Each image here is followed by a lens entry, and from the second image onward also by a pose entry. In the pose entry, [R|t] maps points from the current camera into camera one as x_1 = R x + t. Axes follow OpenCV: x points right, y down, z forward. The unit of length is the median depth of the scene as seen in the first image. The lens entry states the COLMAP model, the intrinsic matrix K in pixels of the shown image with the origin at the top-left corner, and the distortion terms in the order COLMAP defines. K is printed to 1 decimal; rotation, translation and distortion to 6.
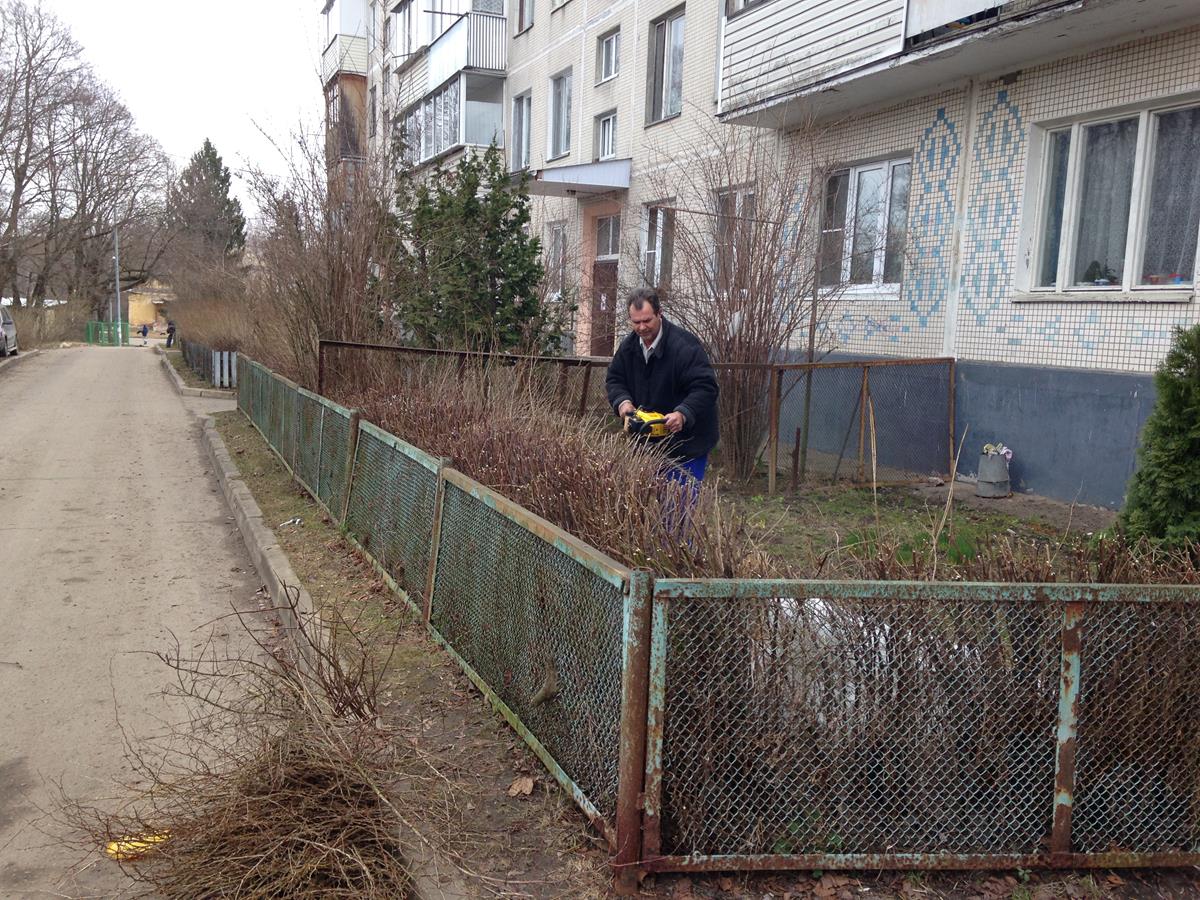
lens RADIAL K [[1113.4, 0, 597.7], [0, 1113.4, 474.6], [0, 0, 1]] dist [0.145105, -0.207618]
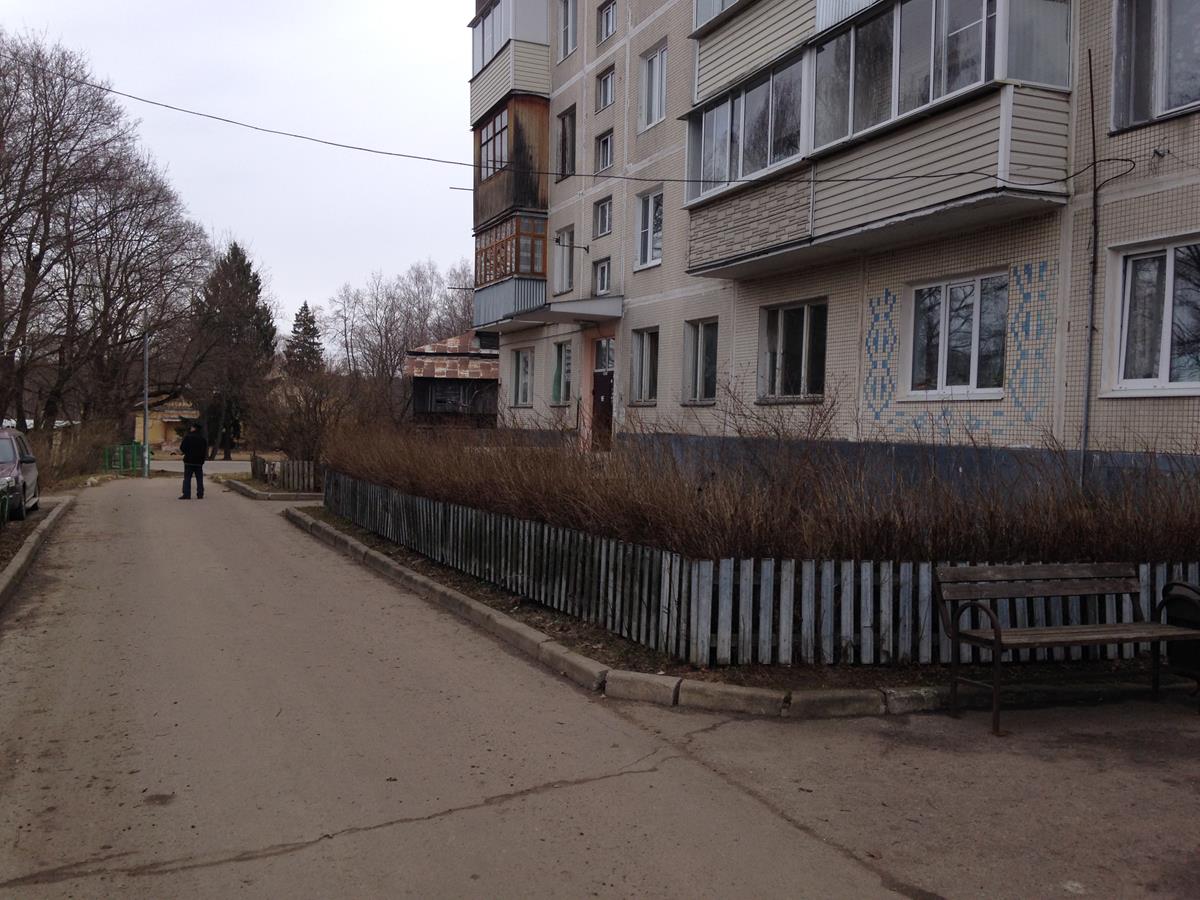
lens RADIAL K [[1079.0, 0, 600.0], [0, 1079.0, 450.0], [0, 0, 1]] dist [0.211541, -0.312680]
pose [[0.999596, -0.019837, 0.020361, -0.166629], [0.022067, 0.993016, -0.115900, -0.046573], [-0.017919, 0.116303, 0.993052, 0.300684]]
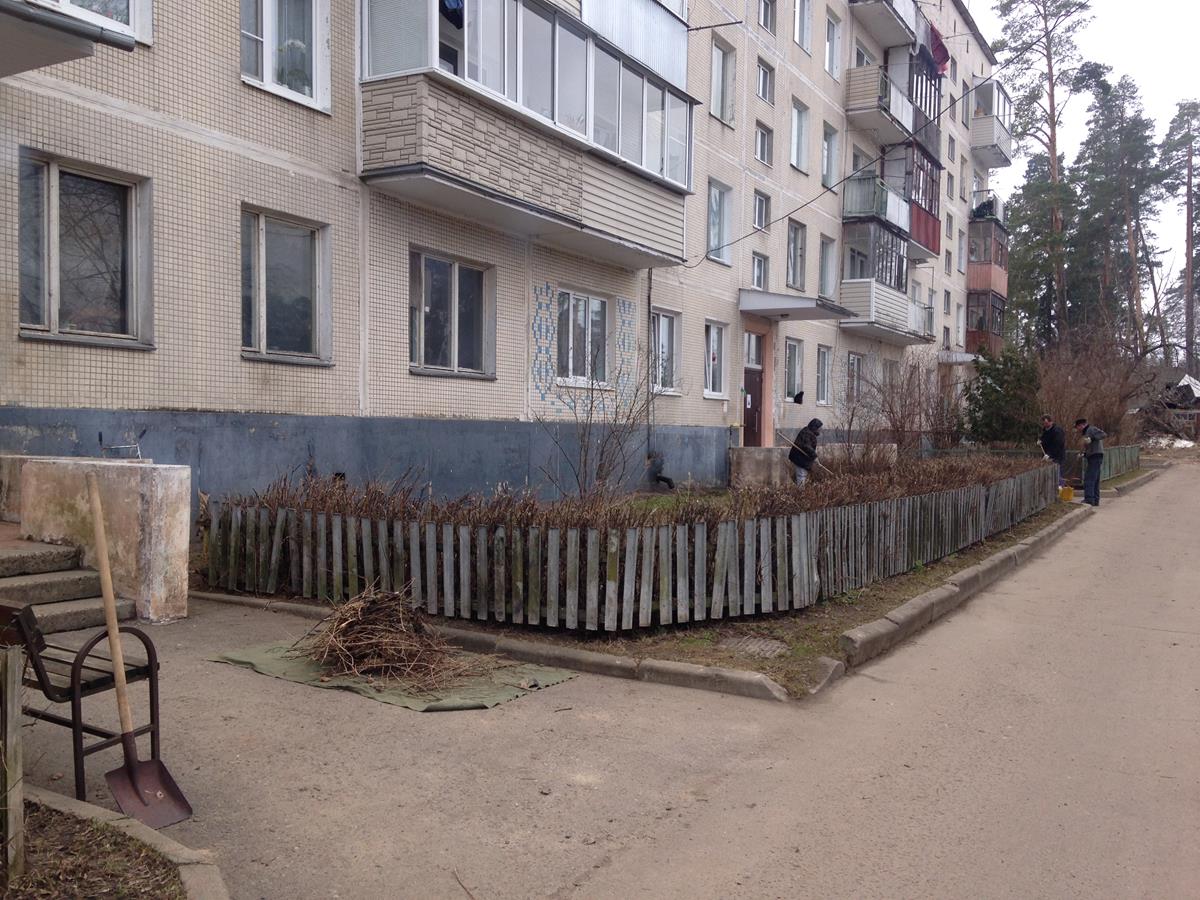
lens RADIAL K [[1062.1, 0, 568.6], [0, 1062.1, 453.7], [0, 0, 1]] dist [0.191371, -0.271093]
pose [[-0.603261, -0.074314, 0.794074, -0.362519], [0.066610, 0.987476, 0.143018, -0.125001], [-0.794758, 0.139170, -0.590755, 0.832812]]
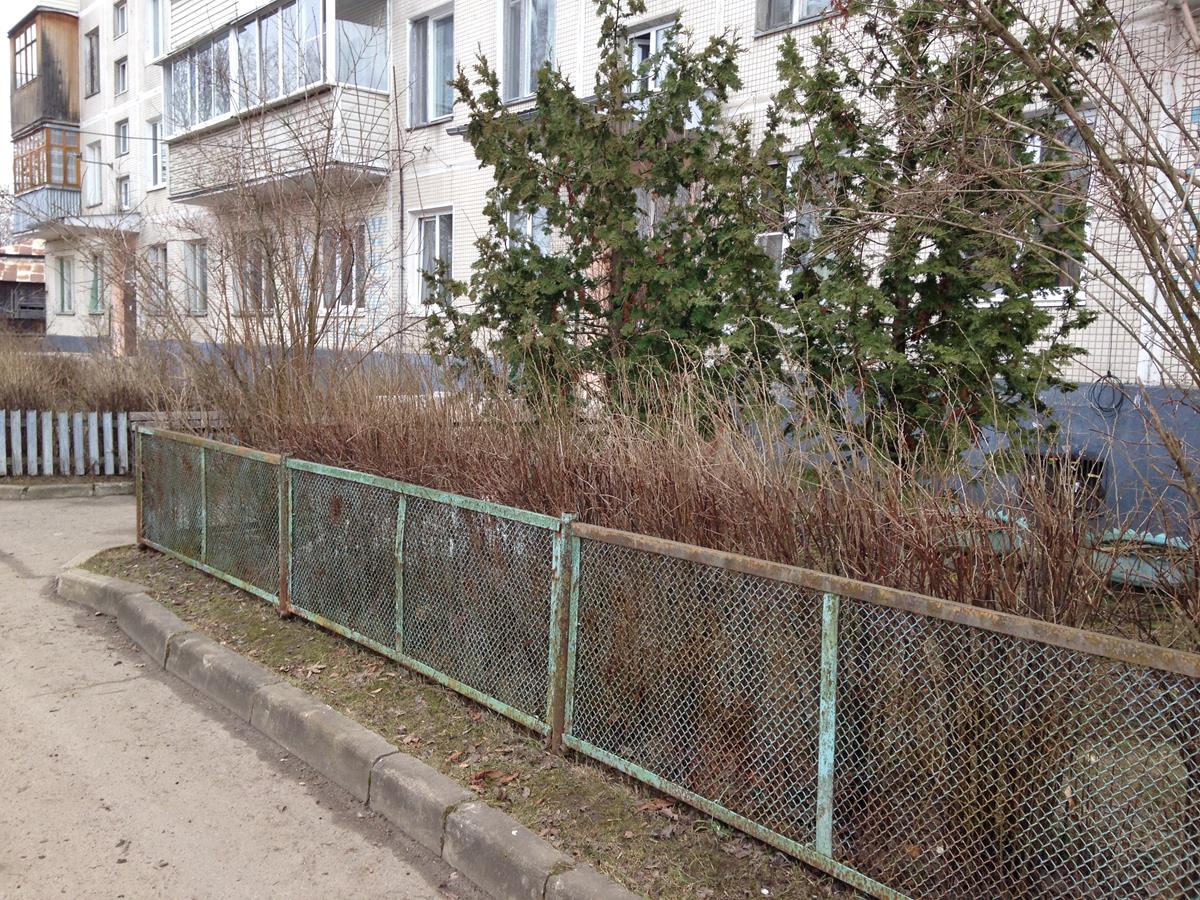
lens RADIAL K [[1113.4, 0, 597.7], [0, 1113.4, 474.6], [0, 0, 1]] dist [0.145105, -0.207618]
pose [[0.956560, -0.044729, 0.288086, -0.094561], [0.049105, 0.998762, -0.007979, -0.026307], [-0.287372, 0.021779, 0.957571, 0.172453]]
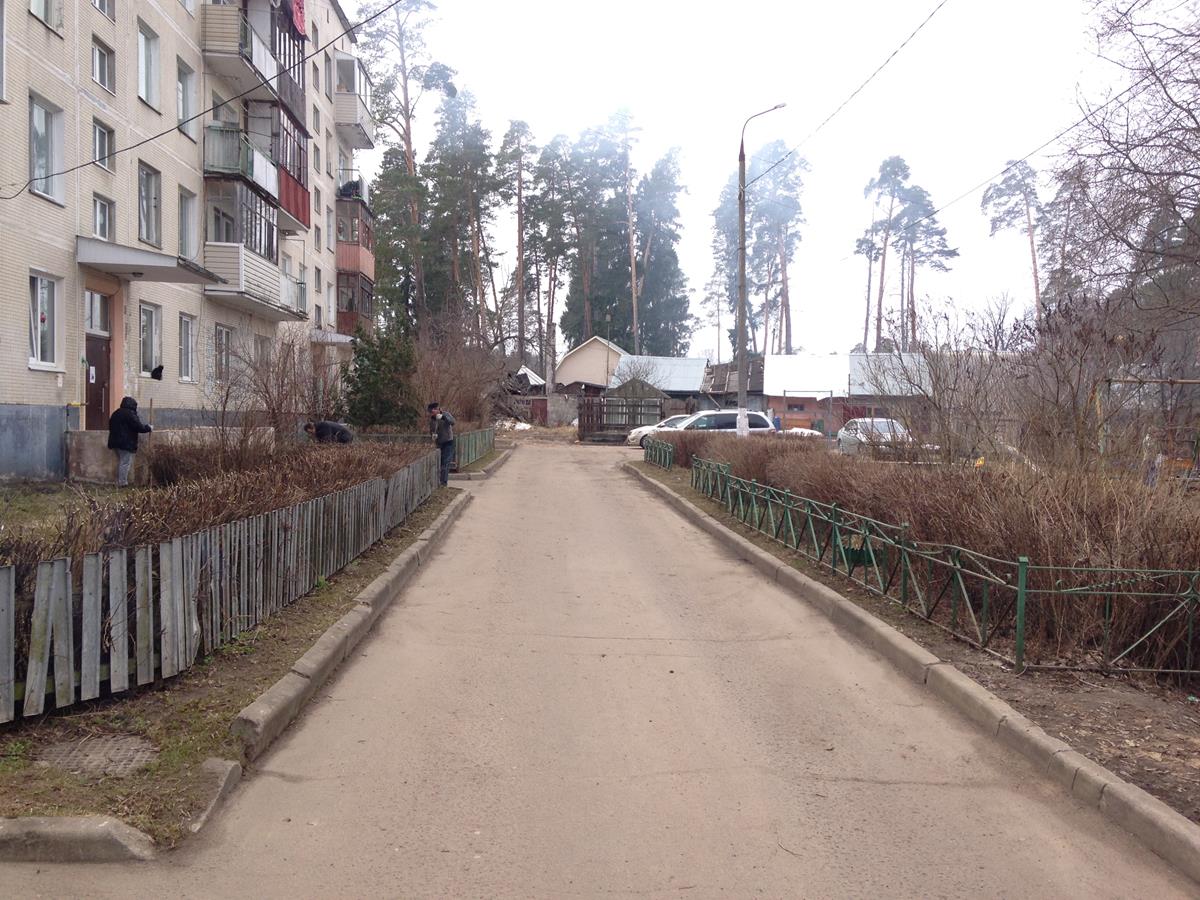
lens RADIAL K [[1079.0, 0, 600.0], [0, 1079.0, 450.0], [0, 0, 1]] dist [0.211541, -0.312680]
pose [[-0.944488, -0.076360, 0.319550, -0.336540], [-0.021733, 0.985007, 0.171142, -0.120877], [-0.327828, 0.154697, -0.931986, 0.804893]]
